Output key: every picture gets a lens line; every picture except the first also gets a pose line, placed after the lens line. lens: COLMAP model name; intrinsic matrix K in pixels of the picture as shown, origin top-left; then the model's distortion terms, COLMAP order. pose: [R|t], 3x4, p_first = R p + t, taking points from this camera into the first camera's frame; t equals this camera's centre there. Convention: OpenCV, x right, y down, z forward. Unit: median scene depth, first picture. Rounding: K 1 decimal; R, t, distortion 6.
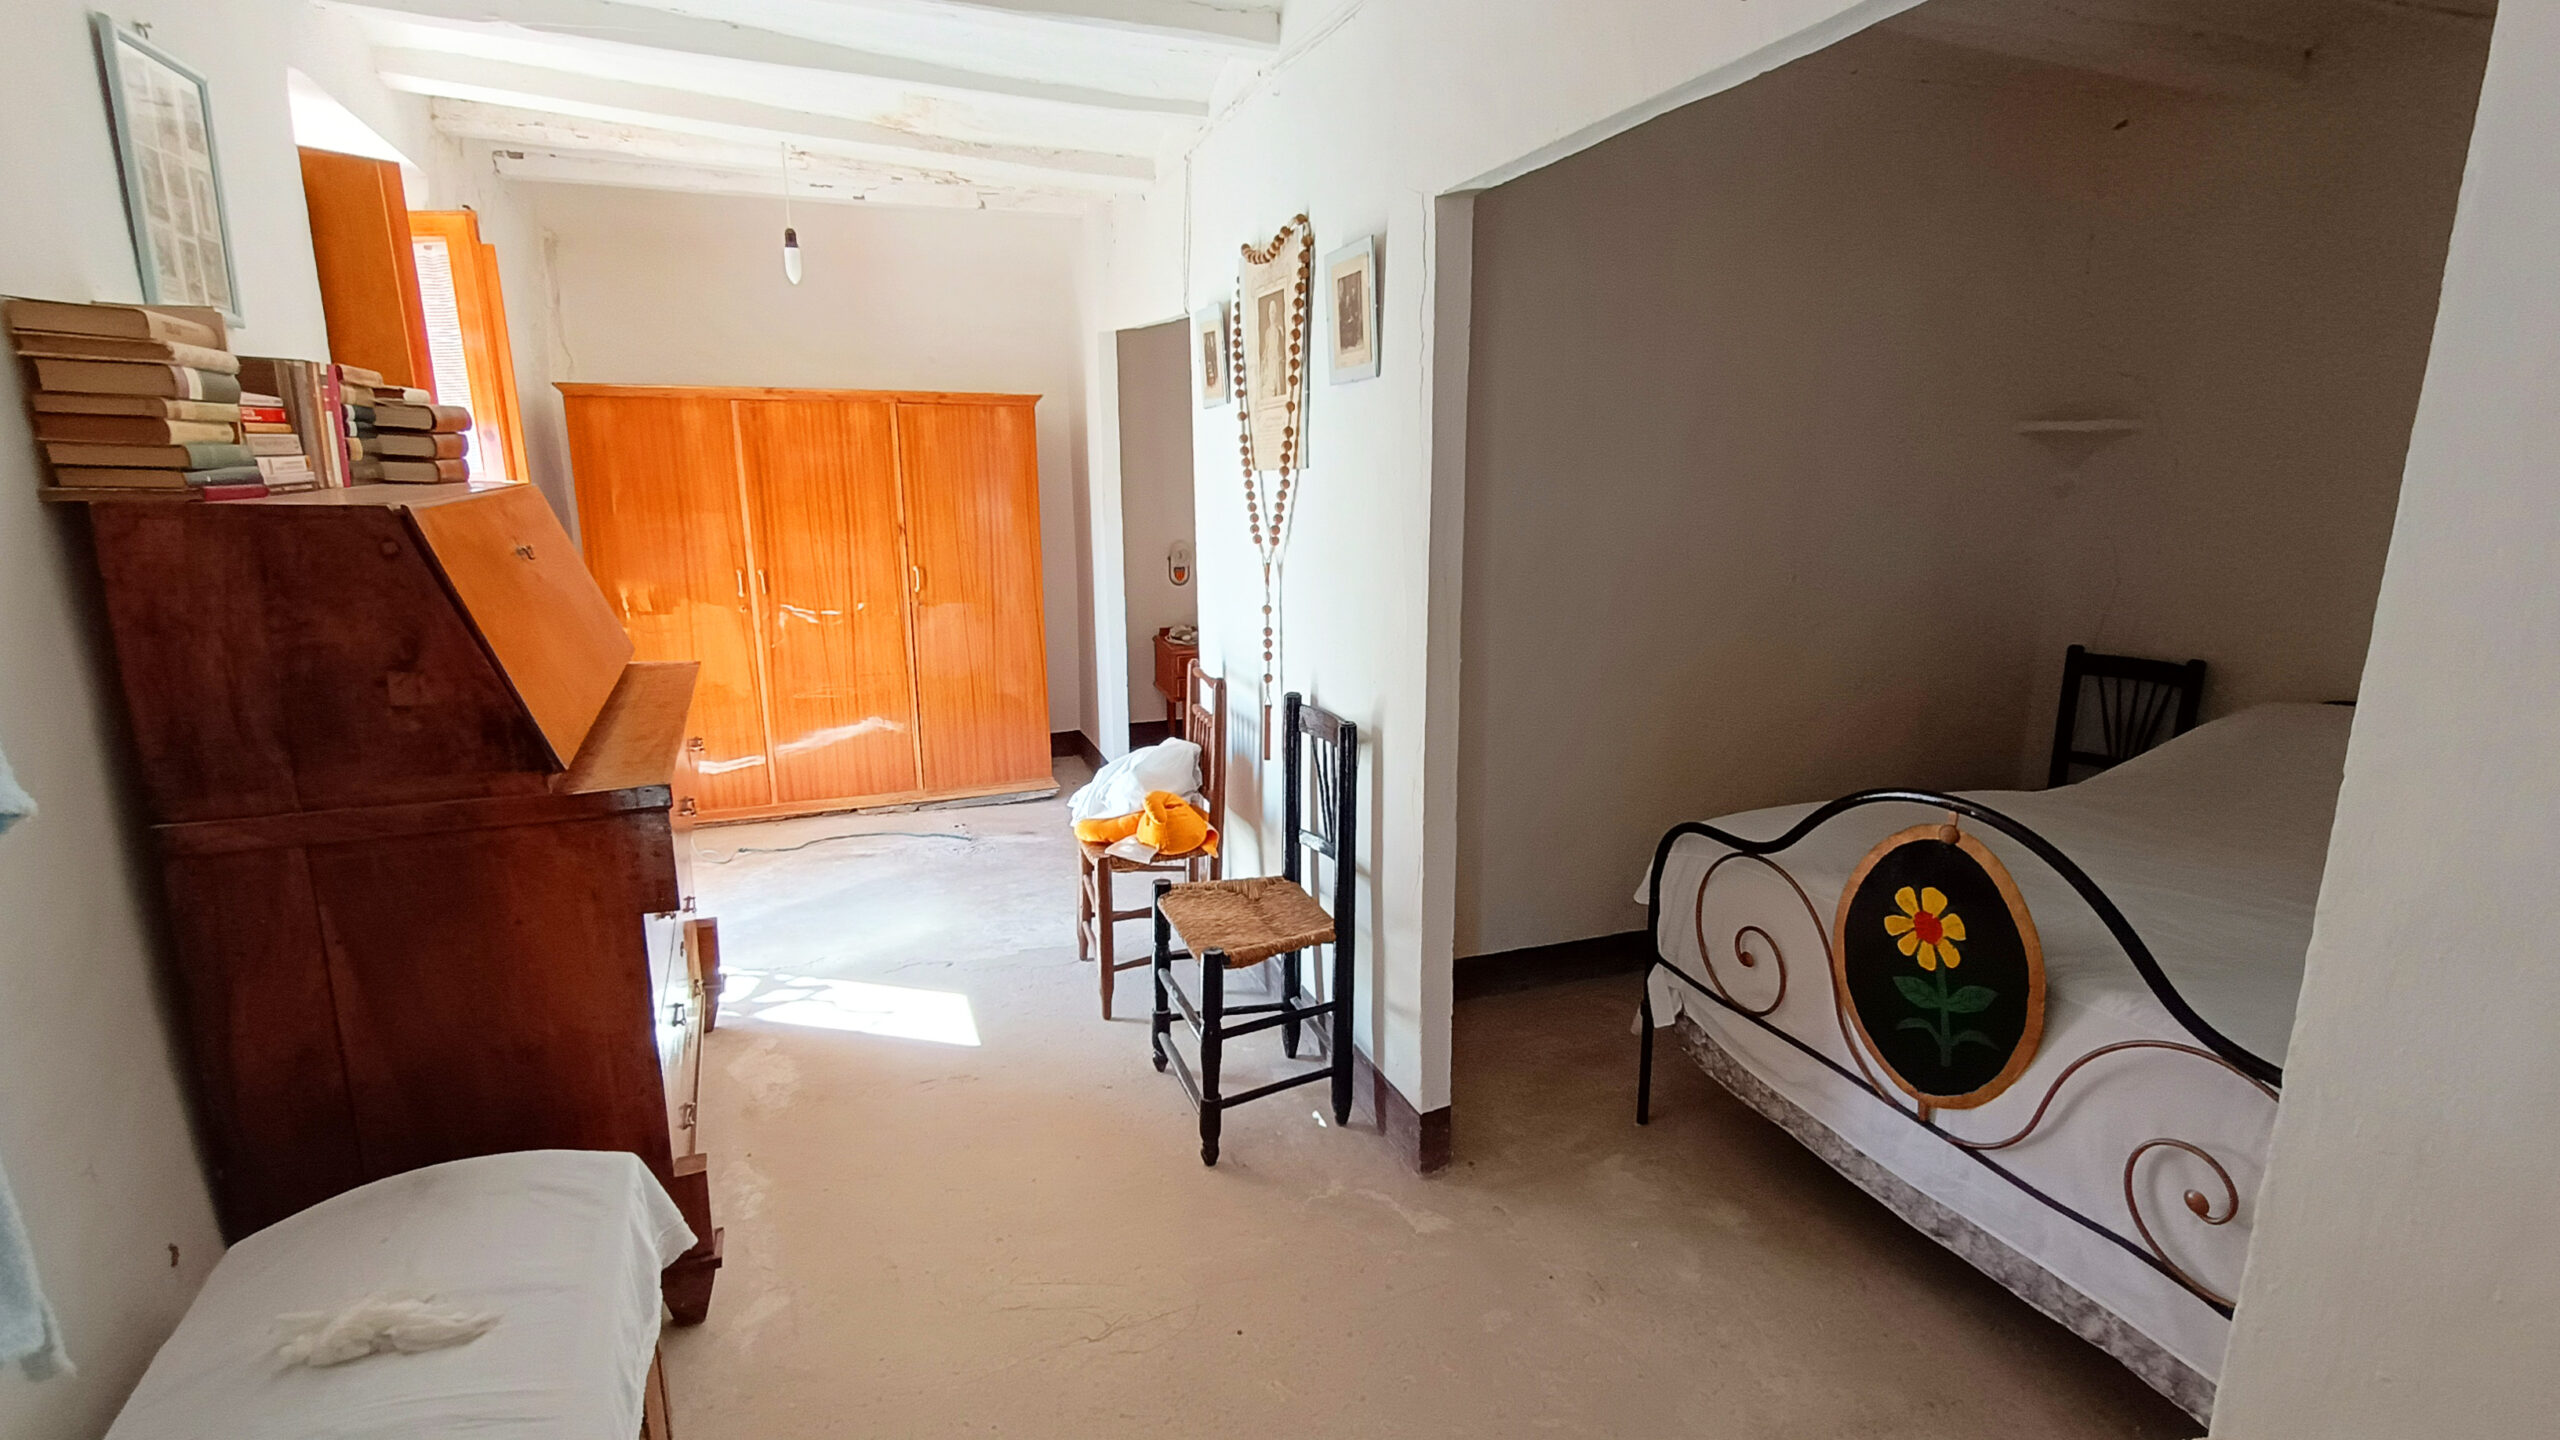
lens RADIAL K [[1150.6, 0, 1276.7], [0, 1150.6, 716.6], [0, 0, 1]] dist [-0.001960, 0.000228]
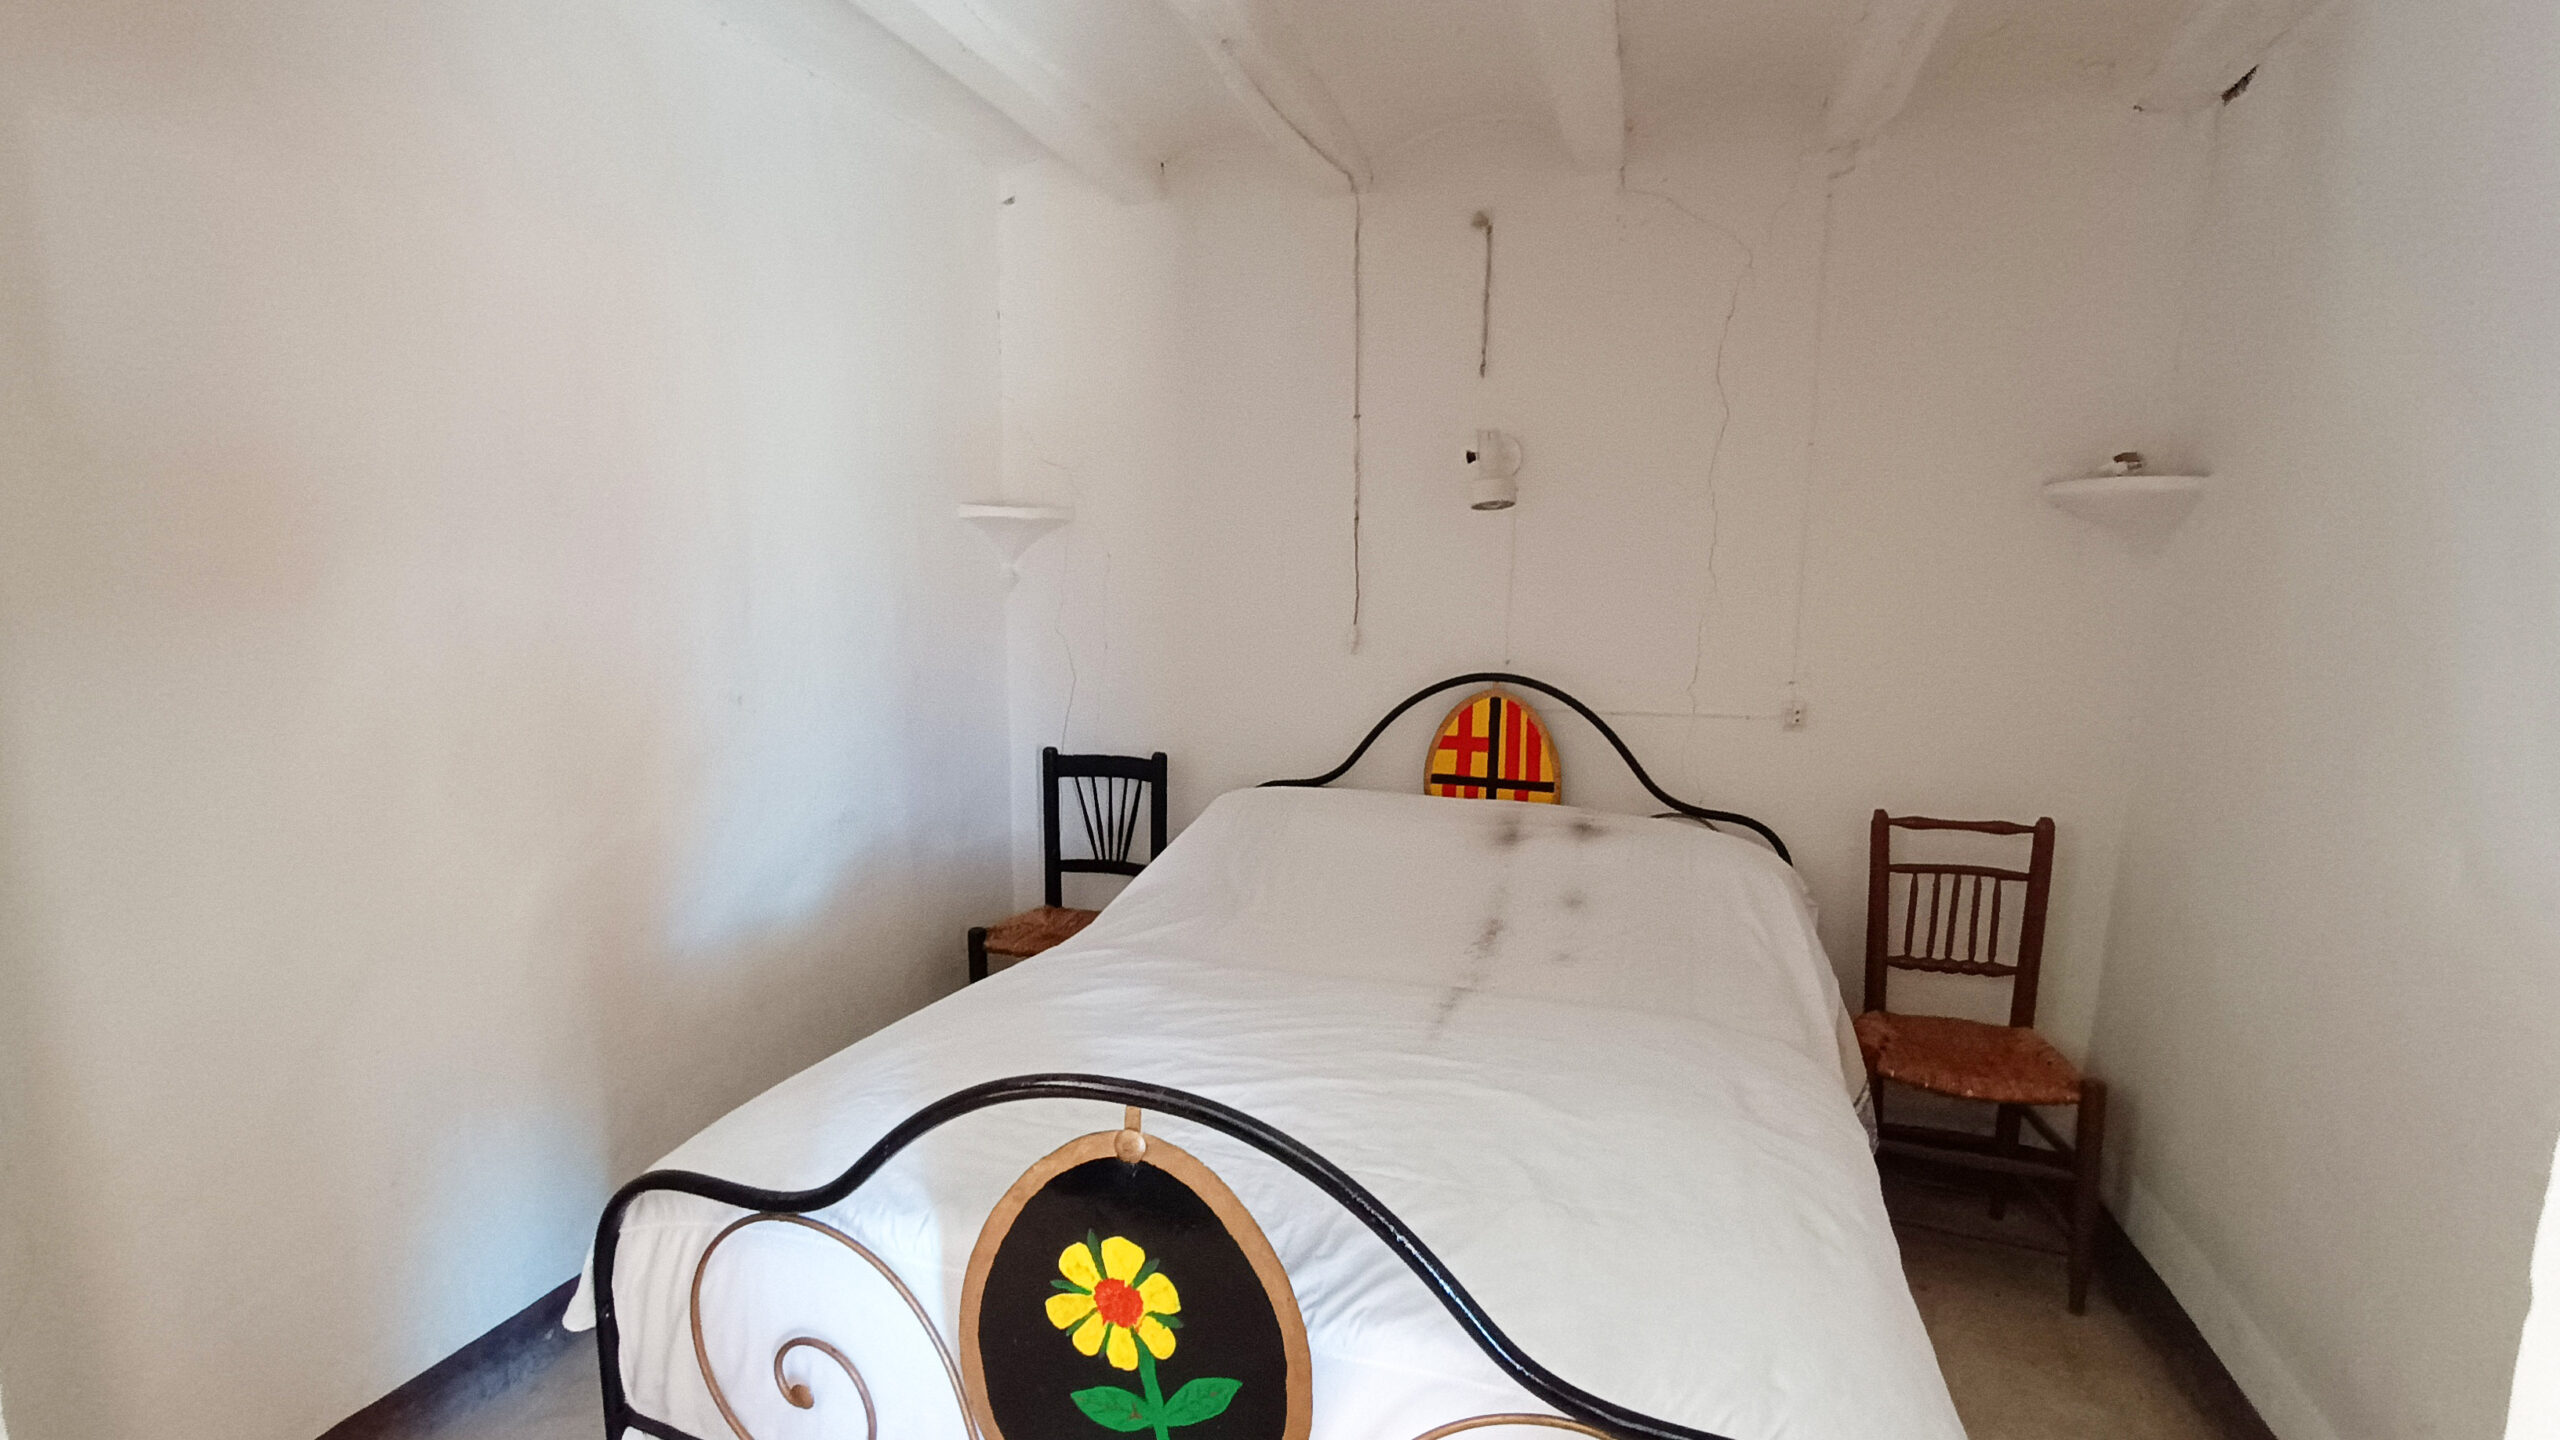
lens RADIAL K [[1150.6, 0, 1275.9], [0, 1150.6, 719.1], [0, 0, 1]] dist [-0.001960, 0.000228]
pose [[0.626126, -0.091370, 0.774349, 0.175073], [0.148612, 0.988889, -0.003480, -0.098915], [-0.765428, 0.117257, 0.632749, 0.503333]]
